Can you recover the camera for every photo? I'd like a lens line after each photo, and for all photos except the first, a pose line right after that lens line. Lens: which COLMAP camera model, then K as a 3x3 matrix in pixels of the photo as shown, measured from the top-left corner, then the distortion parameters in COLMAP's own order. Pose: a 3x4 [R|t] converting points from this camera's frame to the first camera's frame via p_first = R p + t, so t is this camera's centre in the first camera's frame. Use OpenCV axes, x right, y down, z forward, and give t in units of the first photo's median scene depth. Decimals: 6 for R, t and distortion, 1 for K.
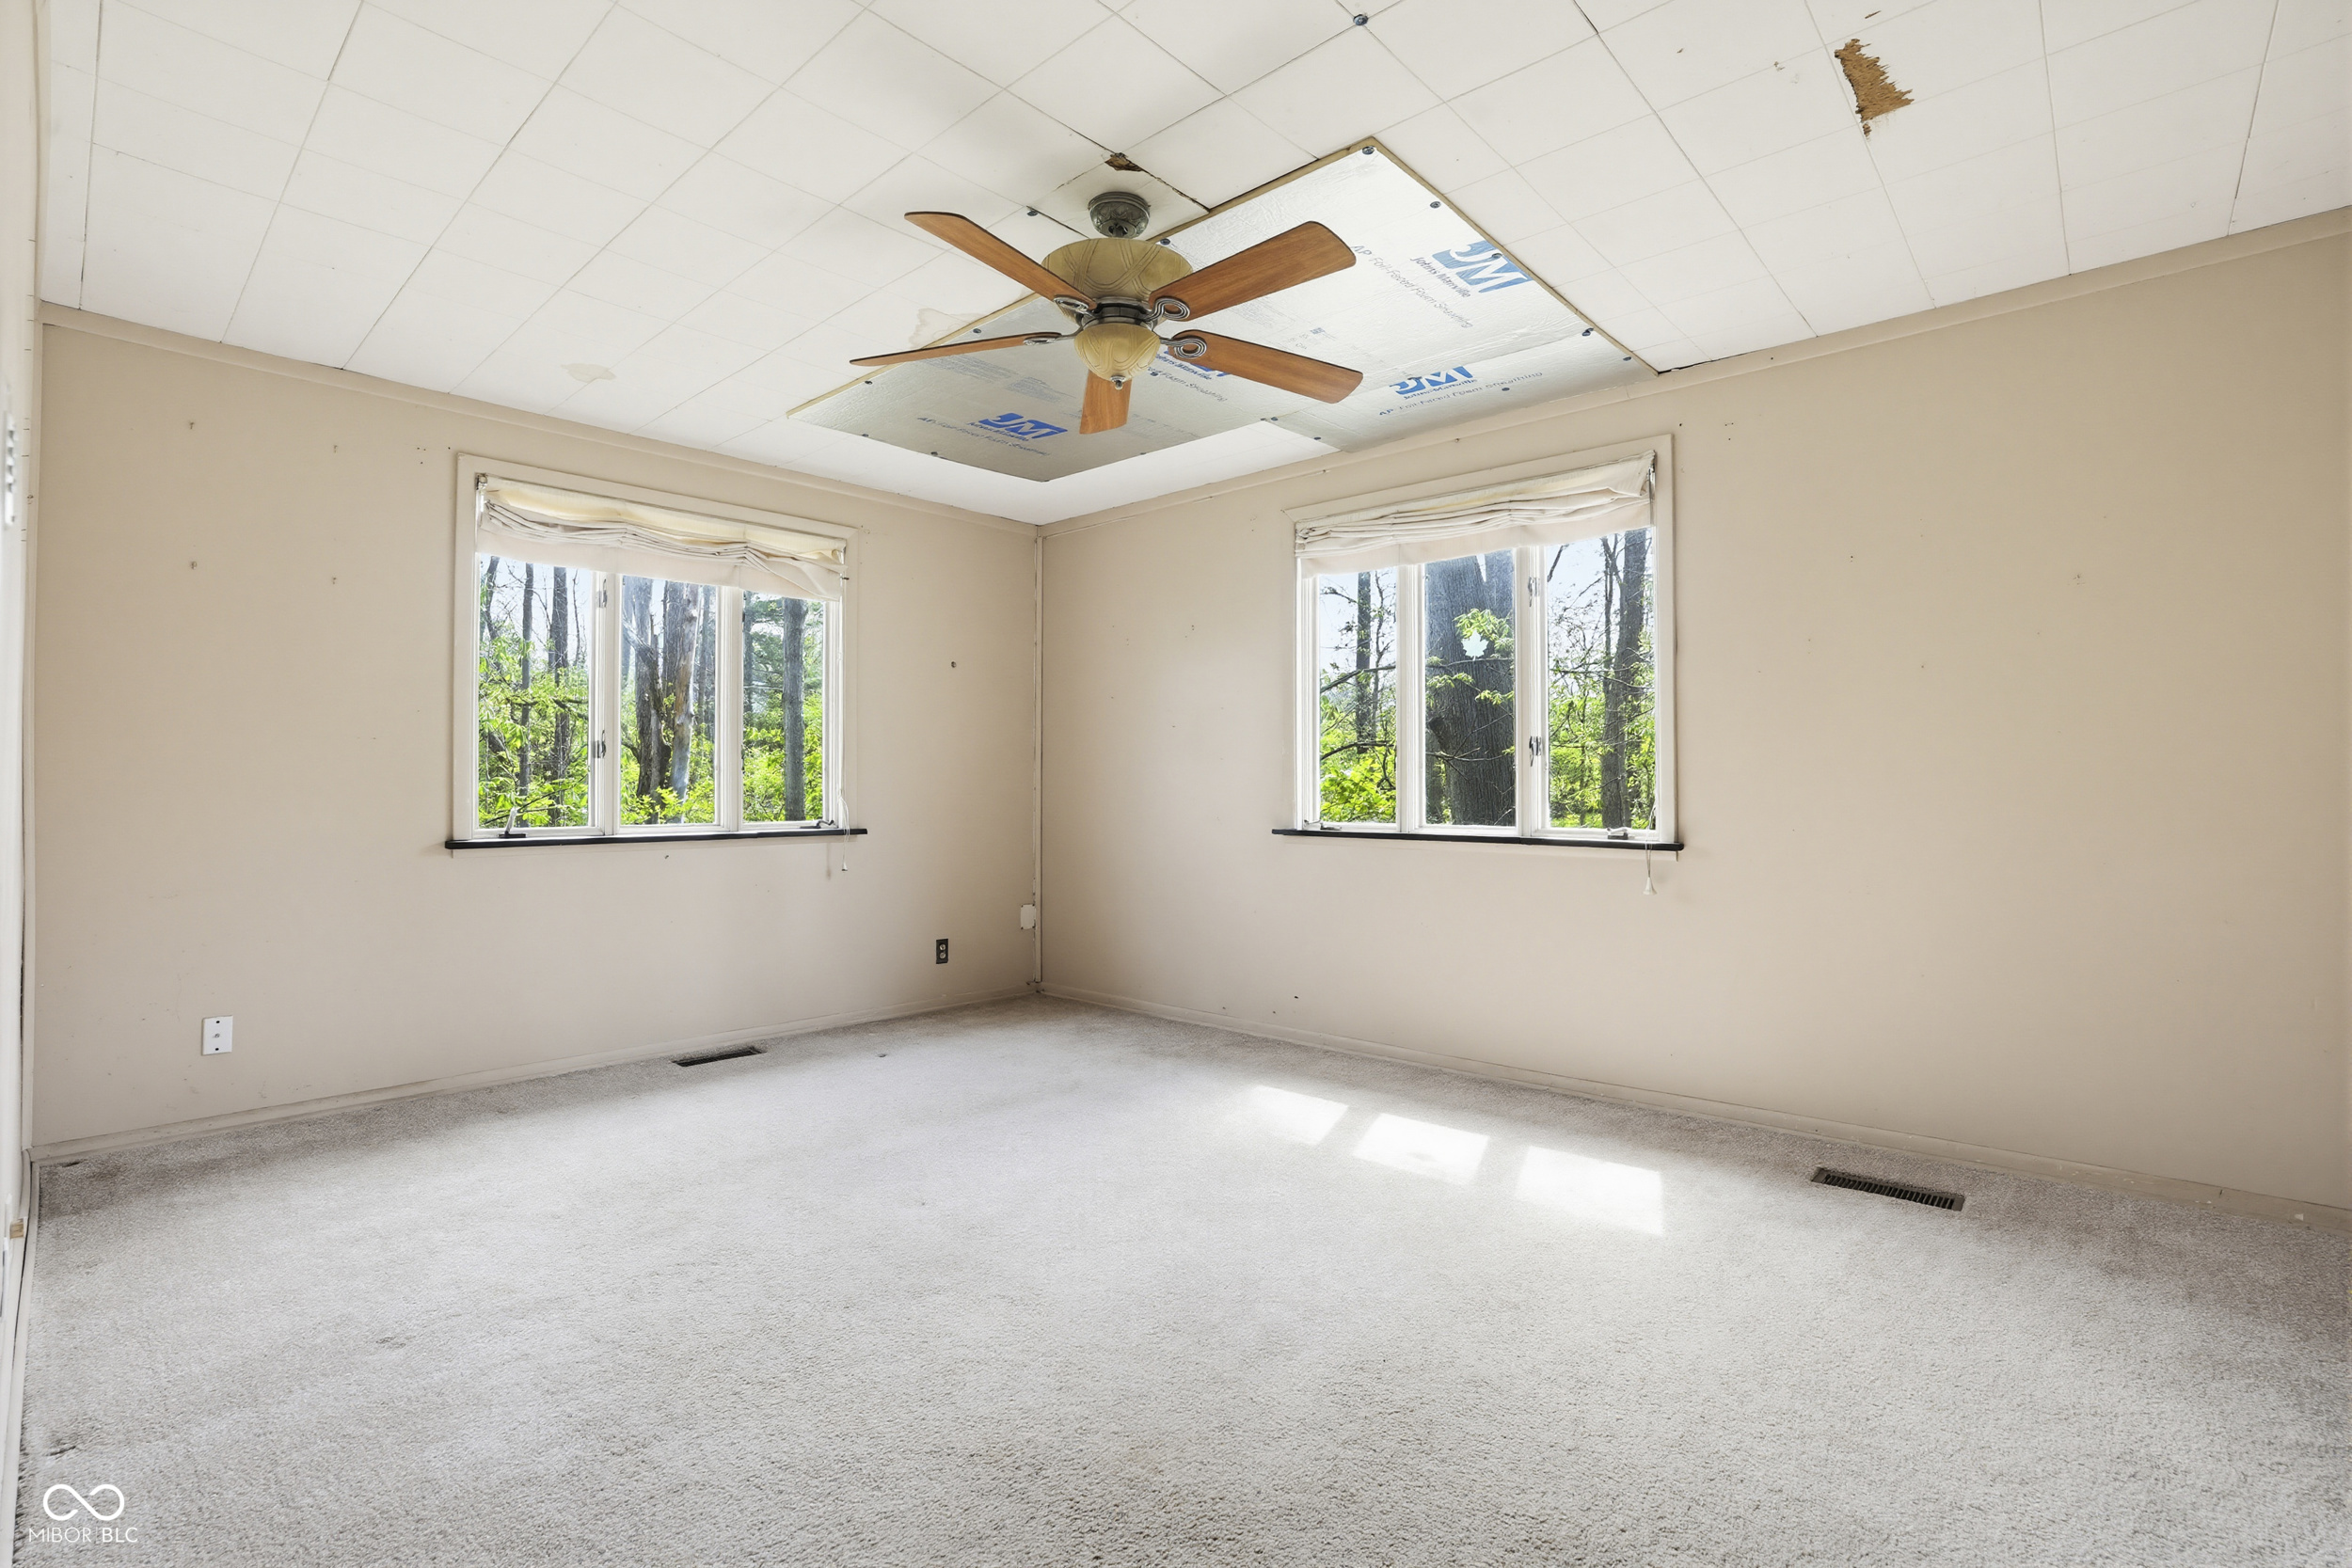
lens RADIAL K [[1106.9, 0, 1168.2], [0, 1106.9, 805.6], [0, 0, 1]] dist [-0.066716, 0.024646]
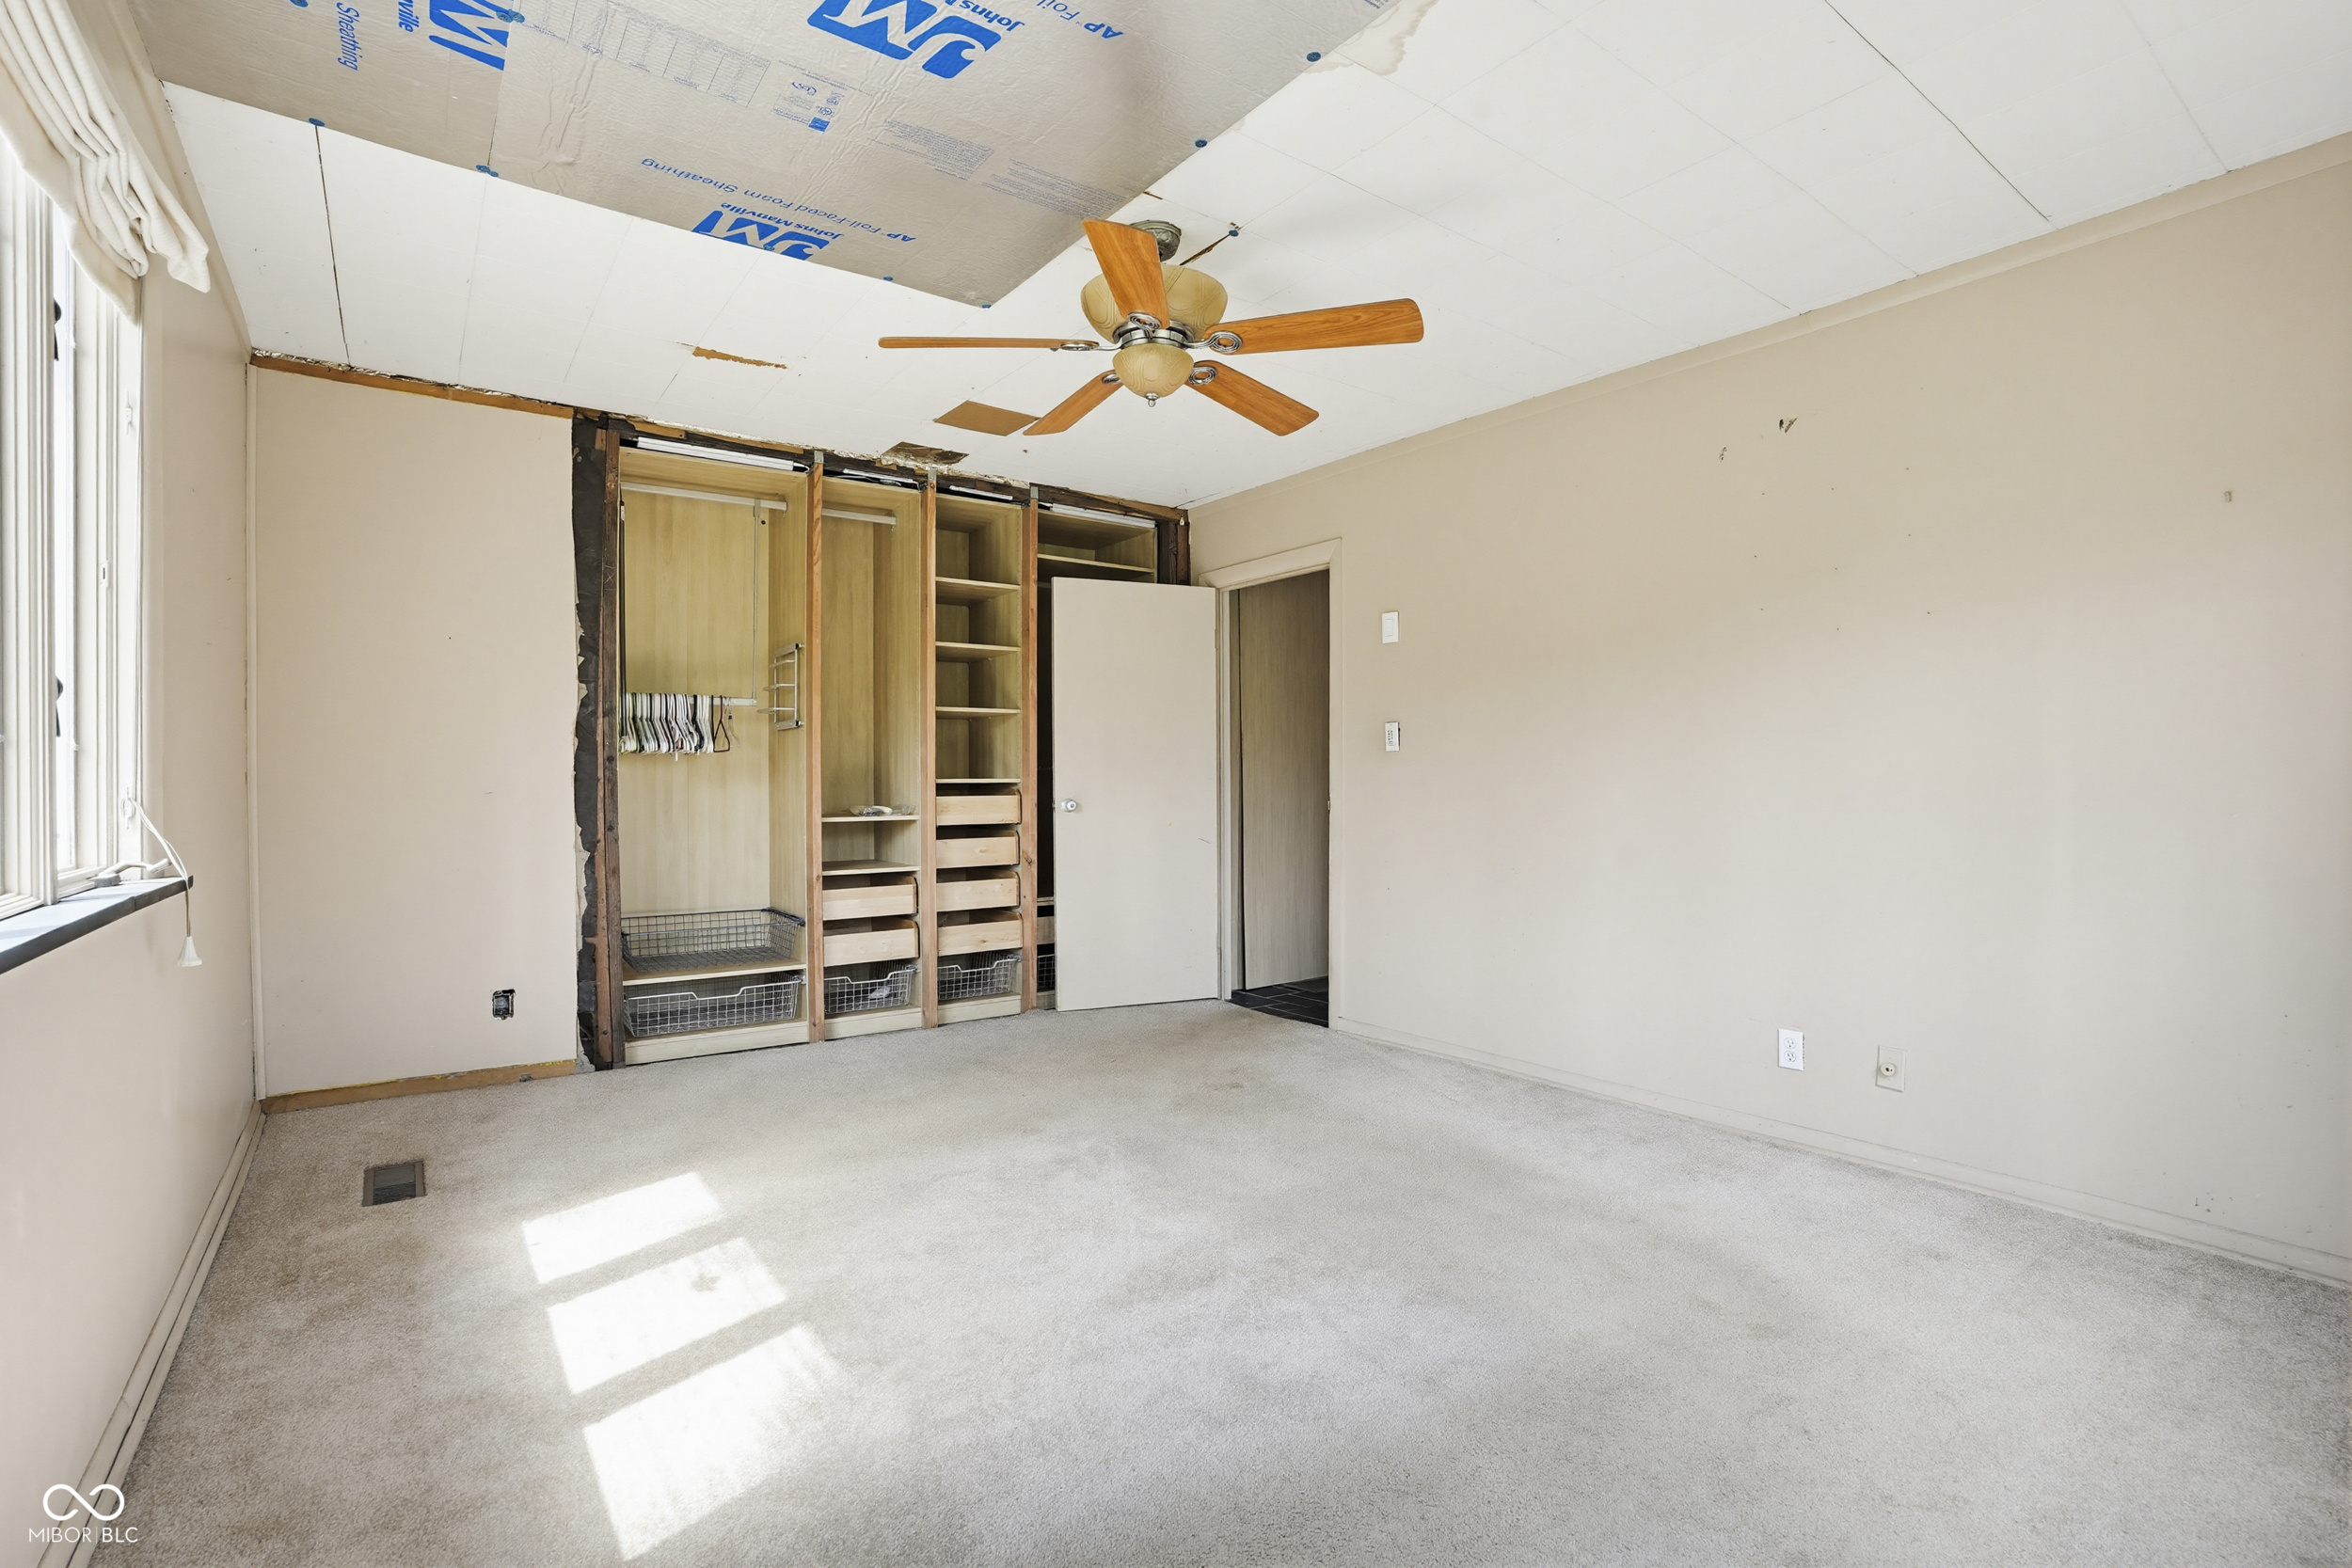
lens RADIAL K [[1106.9, 0, 1168.2], [0, 1106.9, 805.6], [0, 0, 1]] dist [-0.066716, 0.024646]
pose [[-0.980717, -0.003830, 0.195397, -0.243694], [0.000006, 0.999807, 0.019627, -0.012496], [-0.195435, 0.019250, -0.980528, 1.871400]]
